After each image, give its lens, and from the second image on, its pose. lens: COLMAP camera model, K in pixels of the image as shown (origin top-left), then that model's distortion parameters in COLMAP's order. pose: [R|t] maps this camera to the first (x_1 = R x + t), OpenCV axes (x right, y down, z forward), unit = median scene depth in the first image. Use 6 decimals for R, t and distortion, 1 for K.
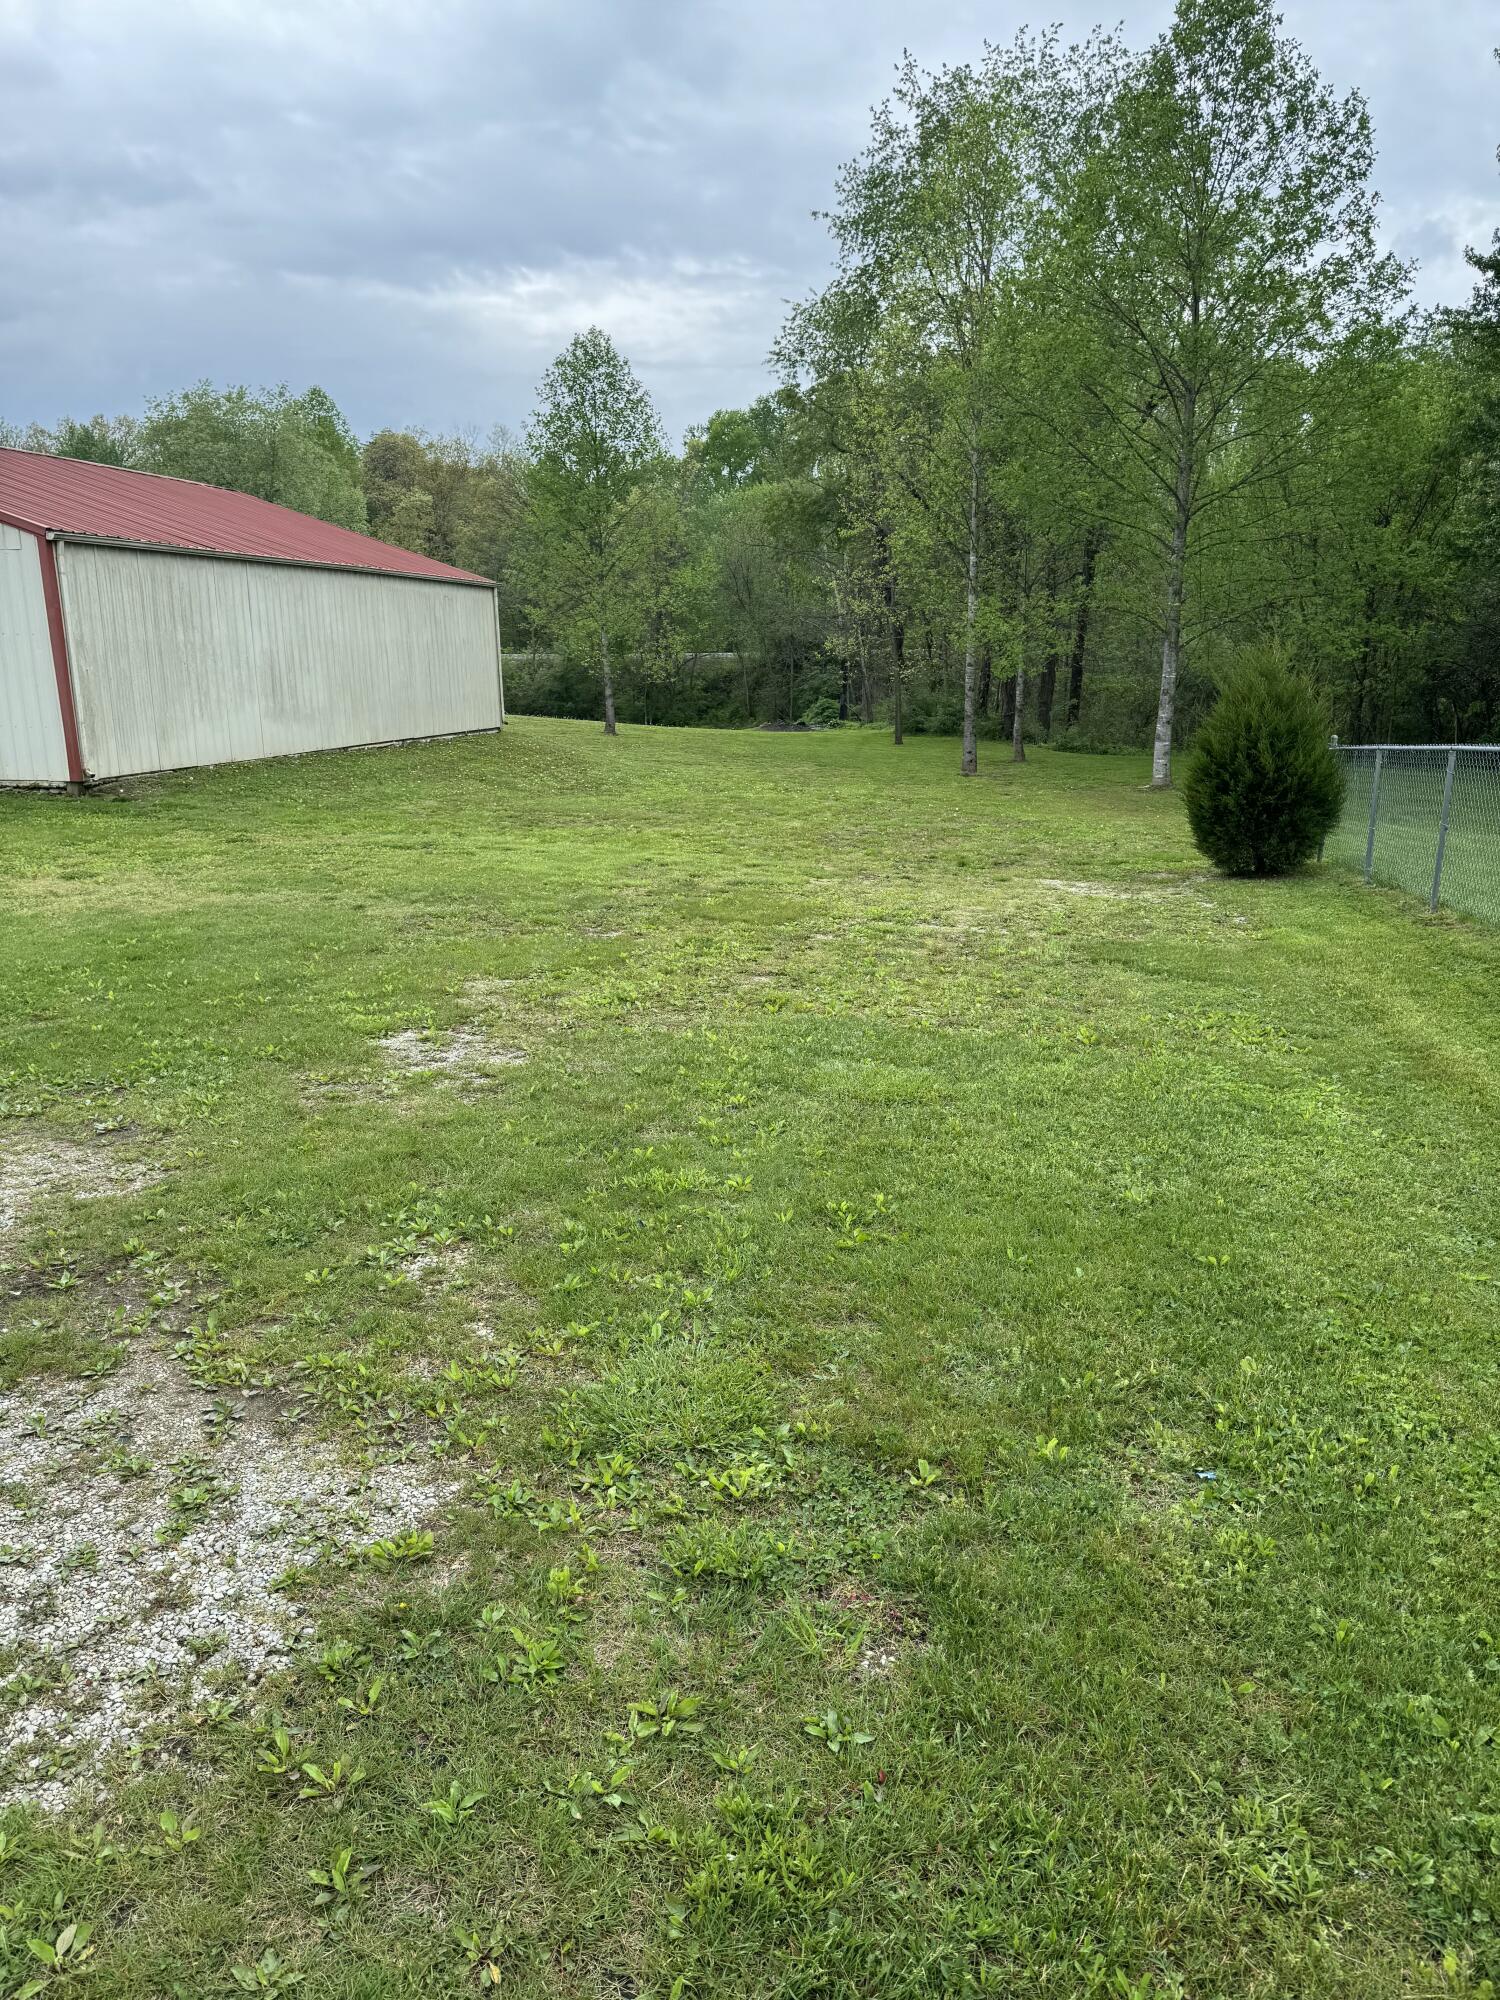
lens RADIAL K [[1395.0, 0, 739.3], [0, 1395.0, 993.3], [0, 0, 1]] dist [0.165529, -0.277281]
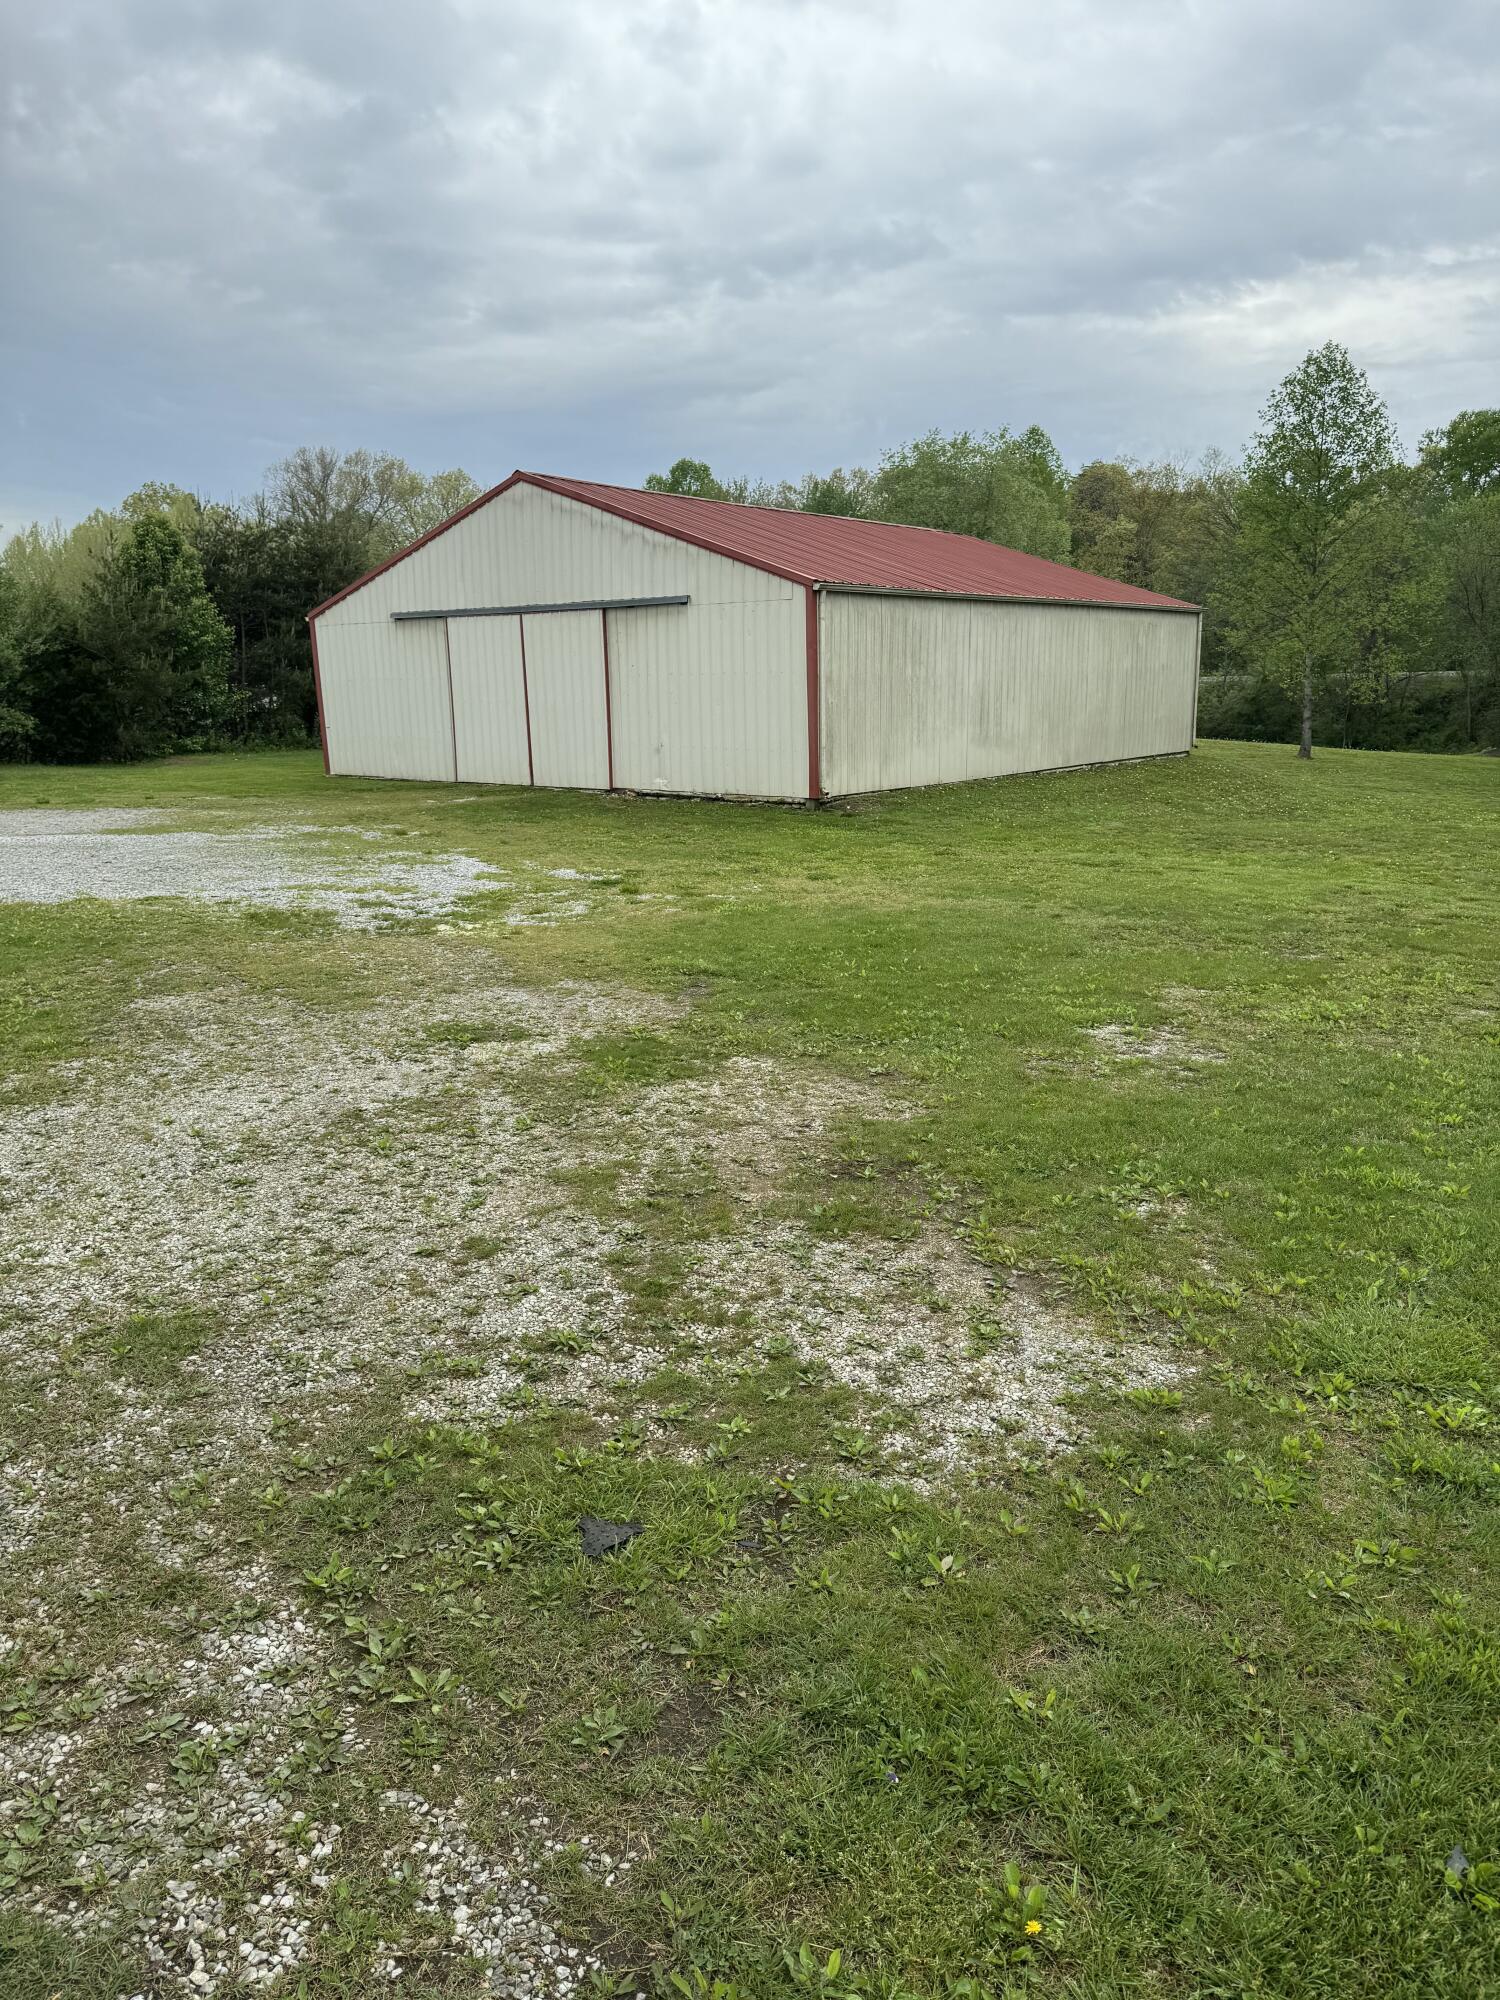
lens RADIAL K [[1395.0, 0, 739.3], [0, 1395.0, 993.3], [0, 0, 1]] dist [0.165529, -0.277281]
pose [[0.898172, 0.090858, -0.430154, -0.023882], [-0.097693, 0.995197, 0.006223, 0.024388], [0.428653, 0.036433, 0.902734, -0.134392]]
